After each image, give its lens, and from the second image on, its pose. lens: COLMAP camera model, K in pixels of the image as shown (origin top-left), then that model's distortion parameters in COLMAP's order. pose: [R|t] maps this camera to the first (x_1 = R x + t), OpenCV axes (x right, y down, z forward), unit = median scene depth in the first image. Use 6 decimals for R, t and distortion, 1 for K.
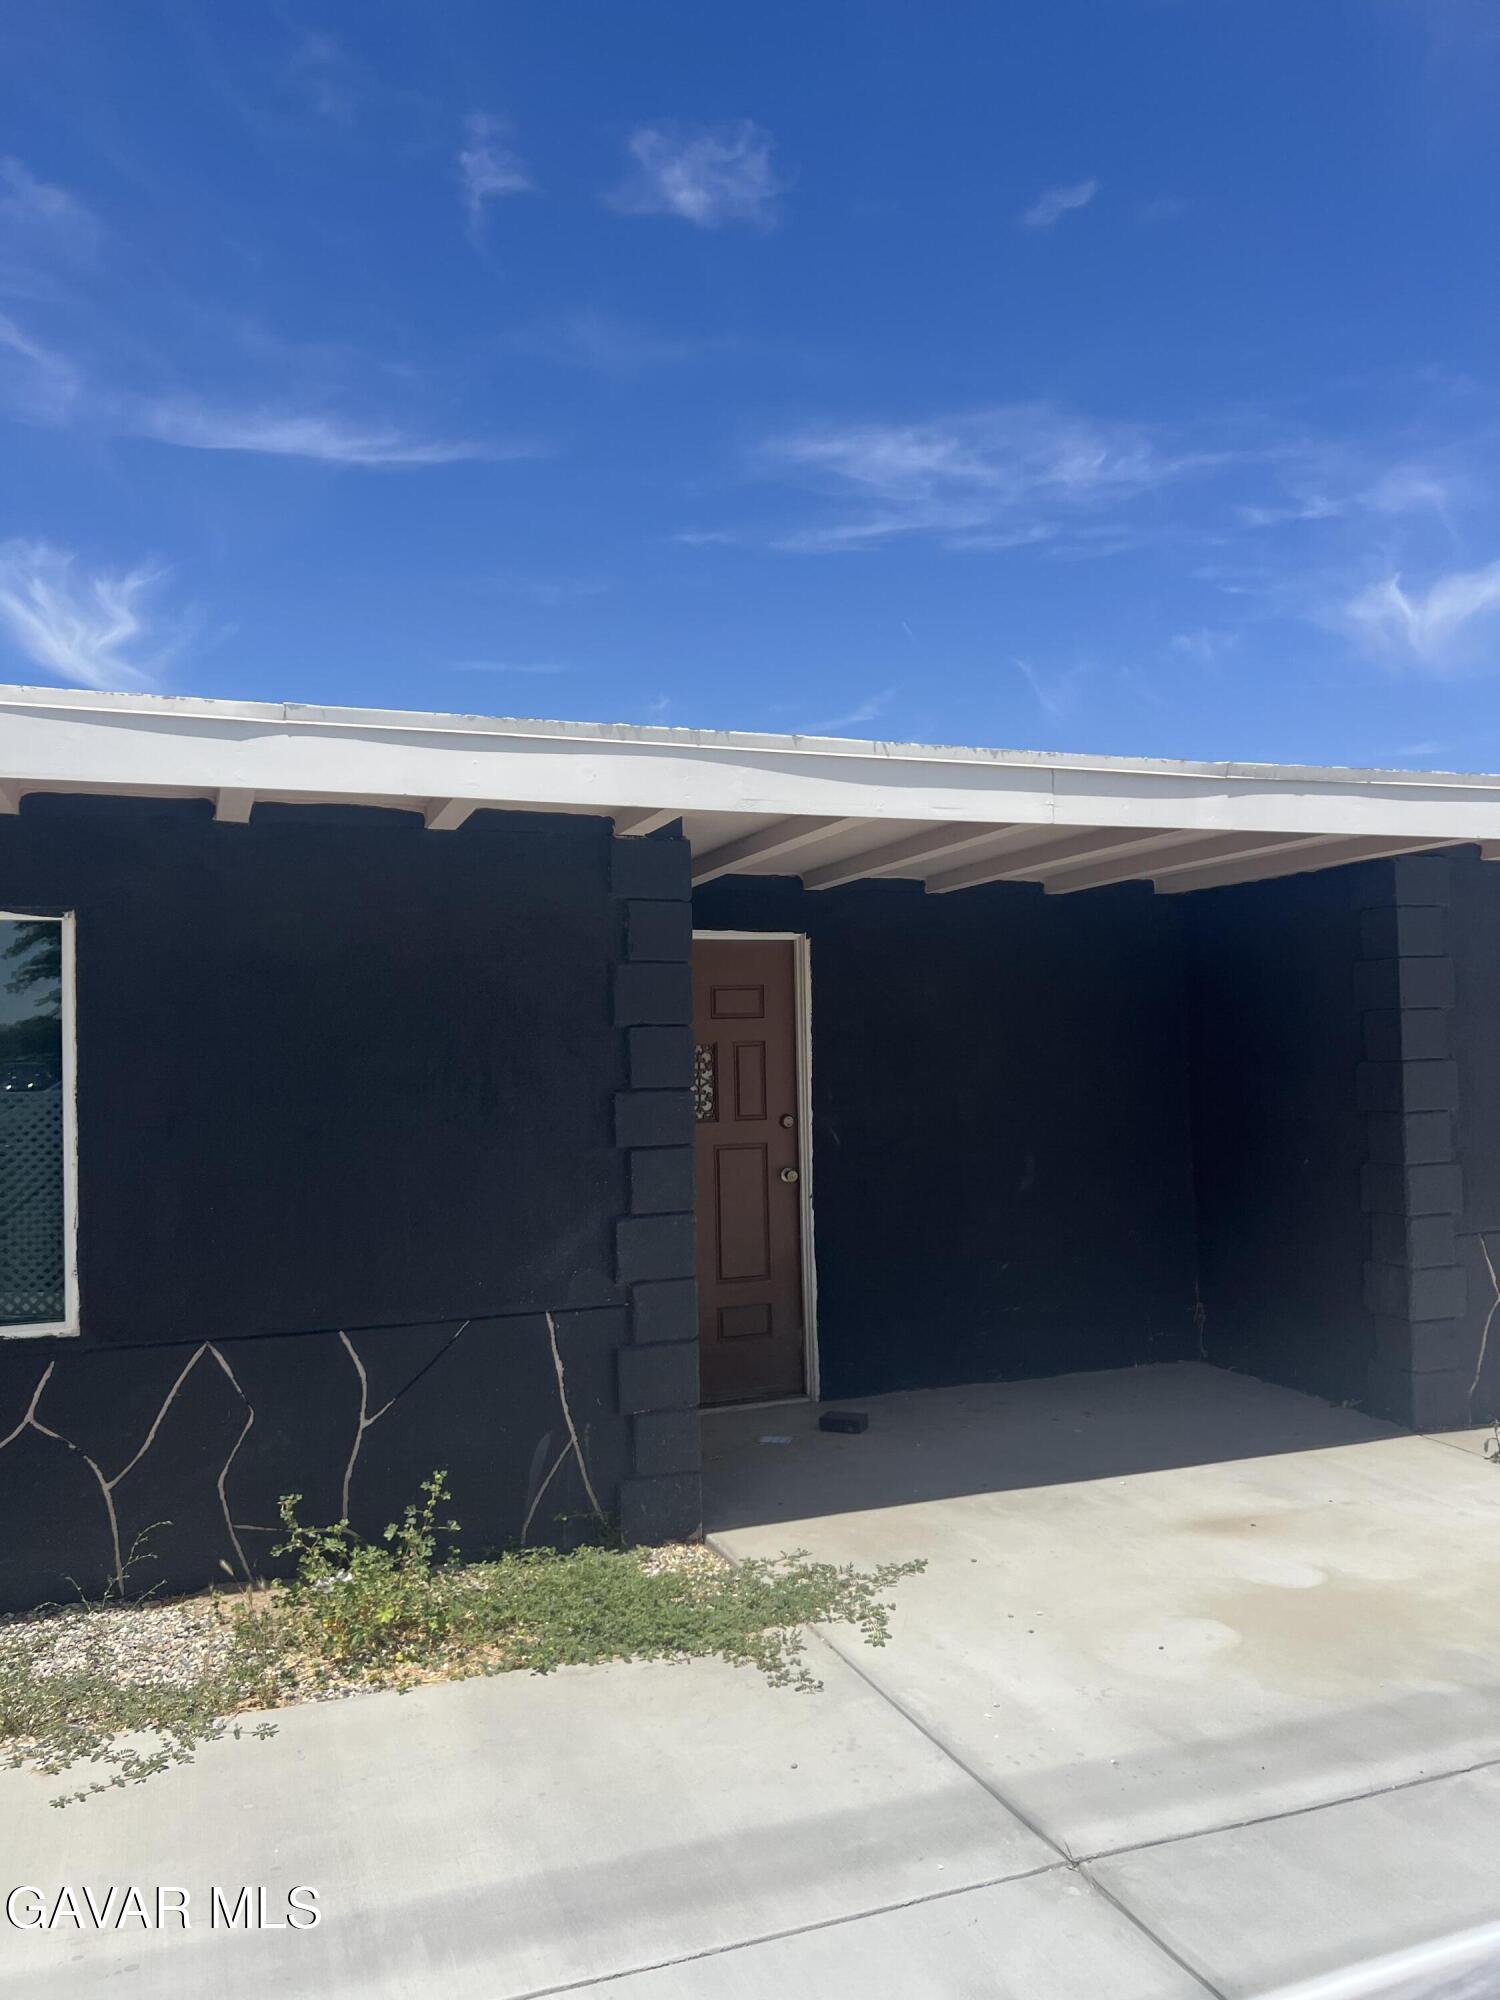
lens RADIAL K [[1568.4, 0, 740.1], [0, 1568.4, 1032.3], [0, 0, 1]] dist [0.085379, -0.107618]
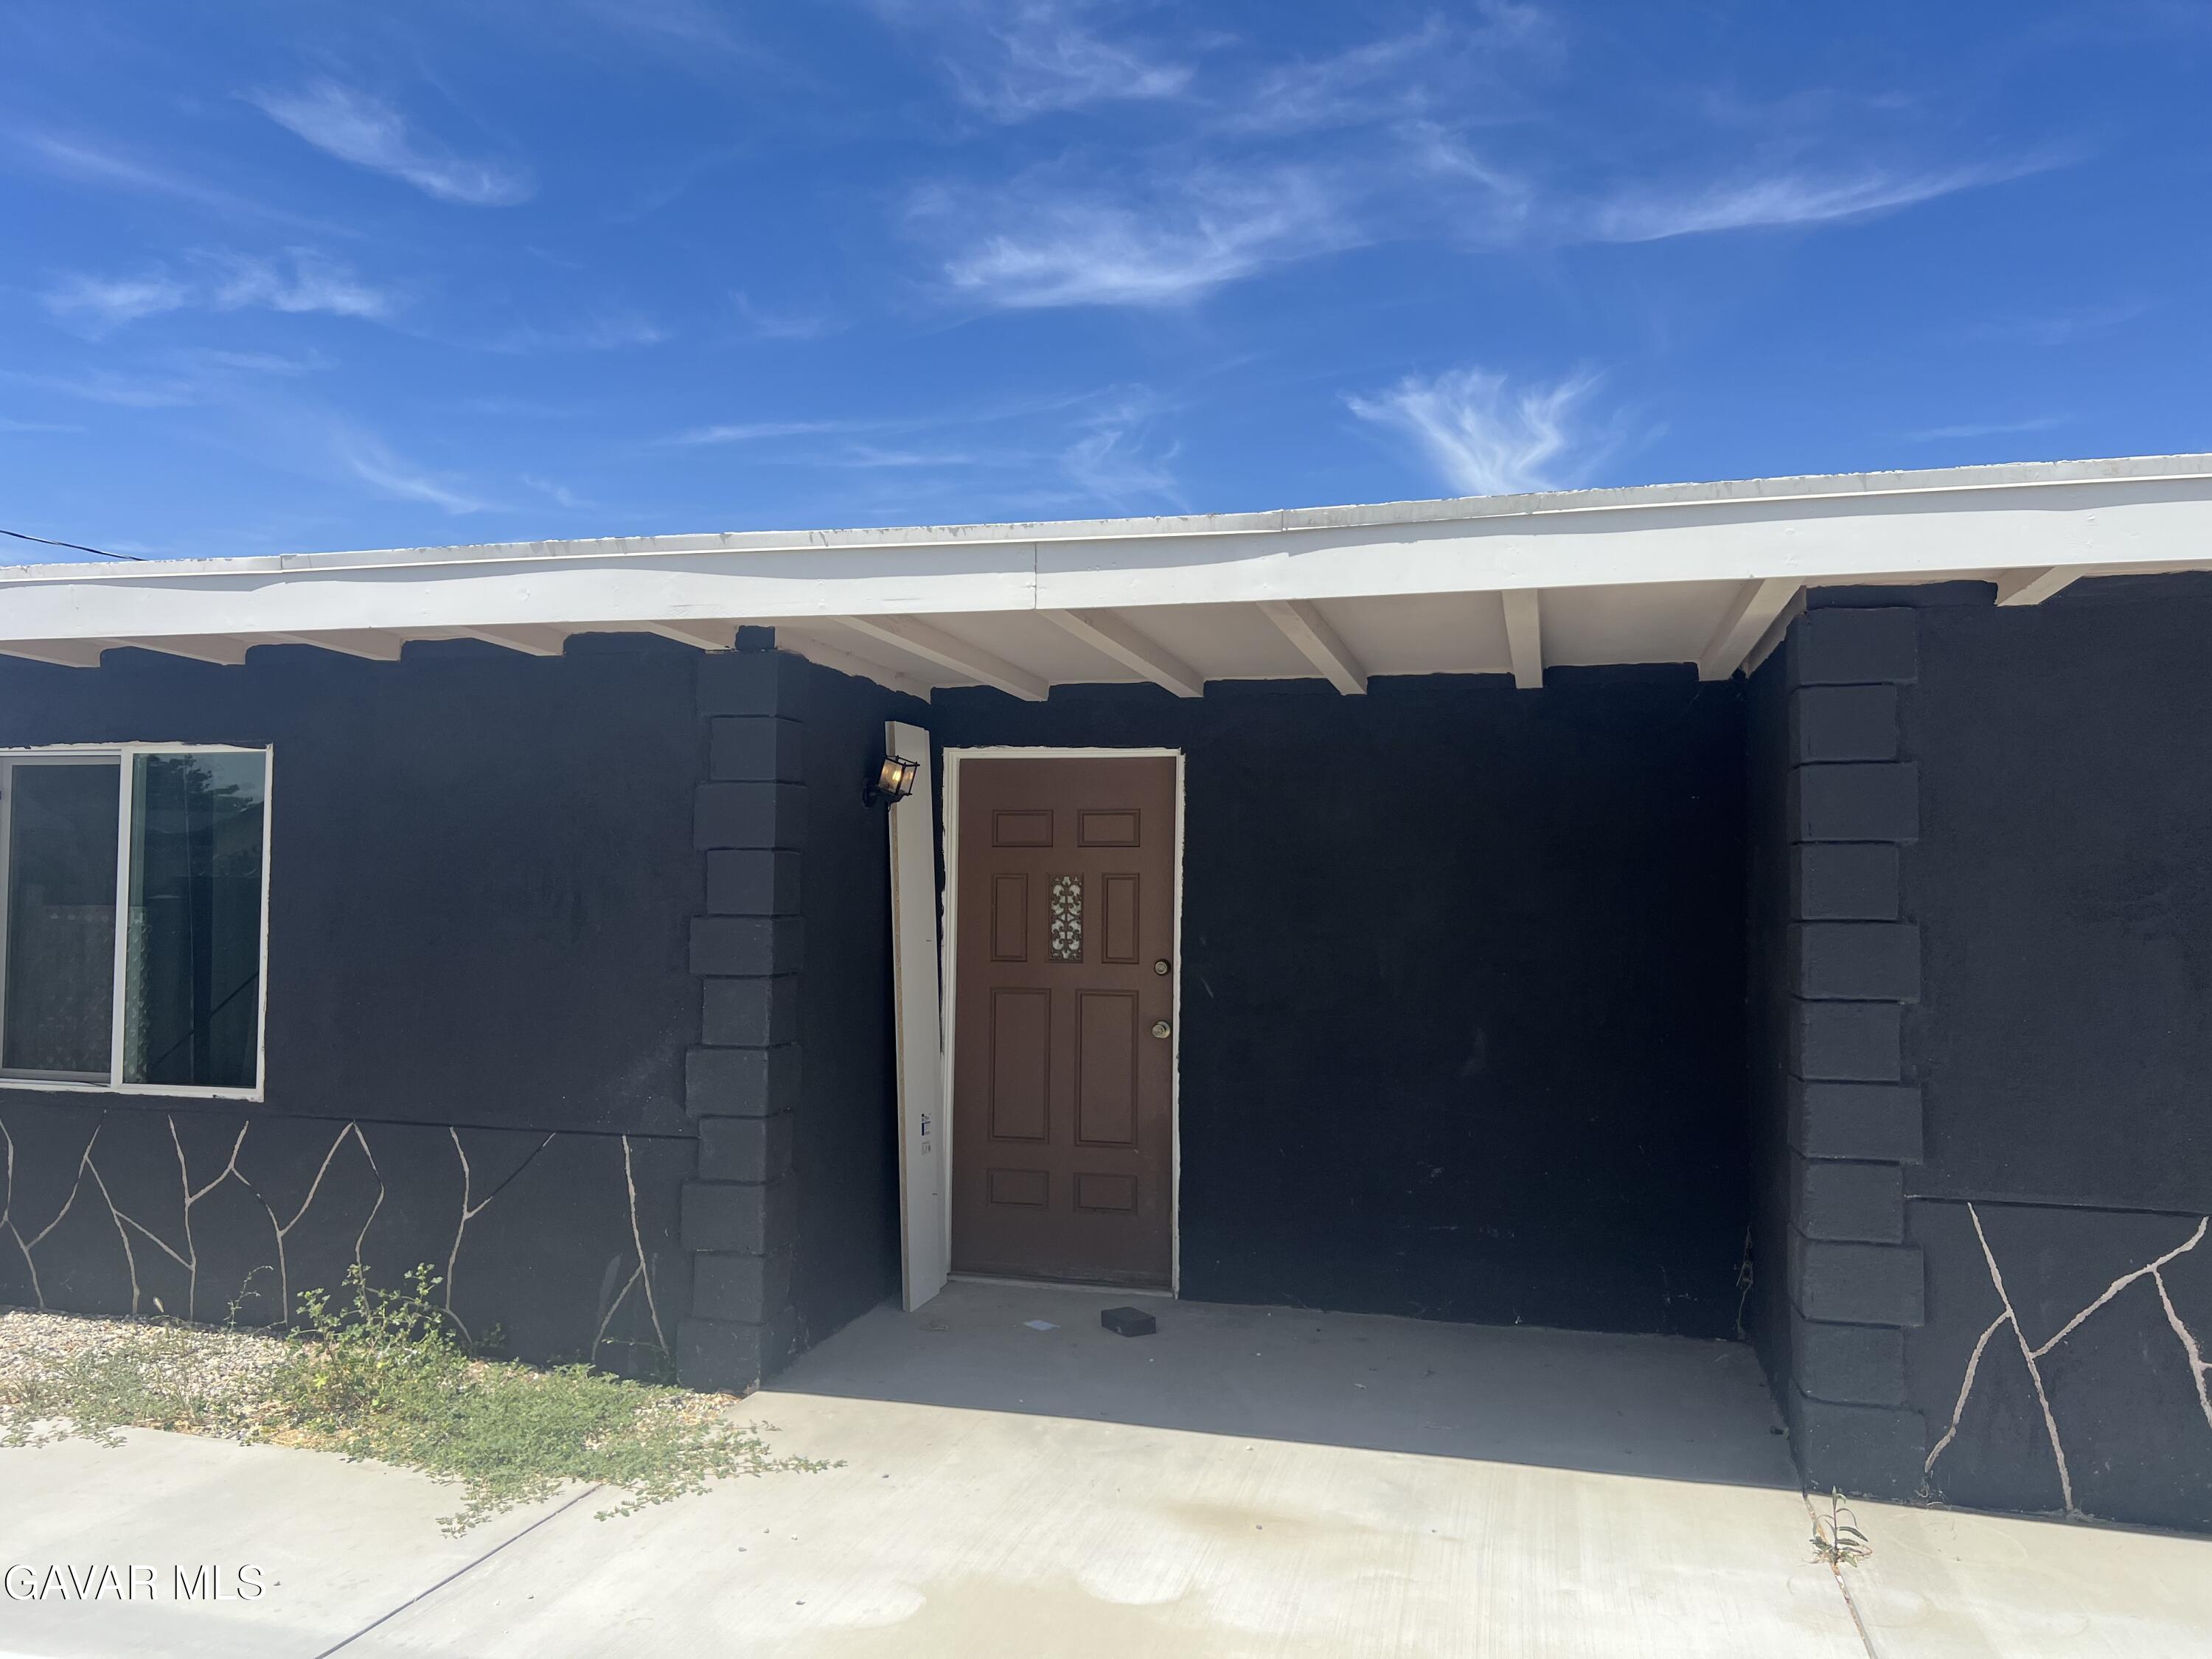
lens RADIAL K [[1717.4, 0, 1107.0], [0, 1717.4, 863.7], [0, 0, 1]] dist [0.014091, -0.003022]
pose [[0.797792, 0.019254, -0.602625, 0.726913], [-0.021045, 0.999770, 0.004083, -0.004093], [0.602565, 0.009425, 0.798014, 0.296864]]
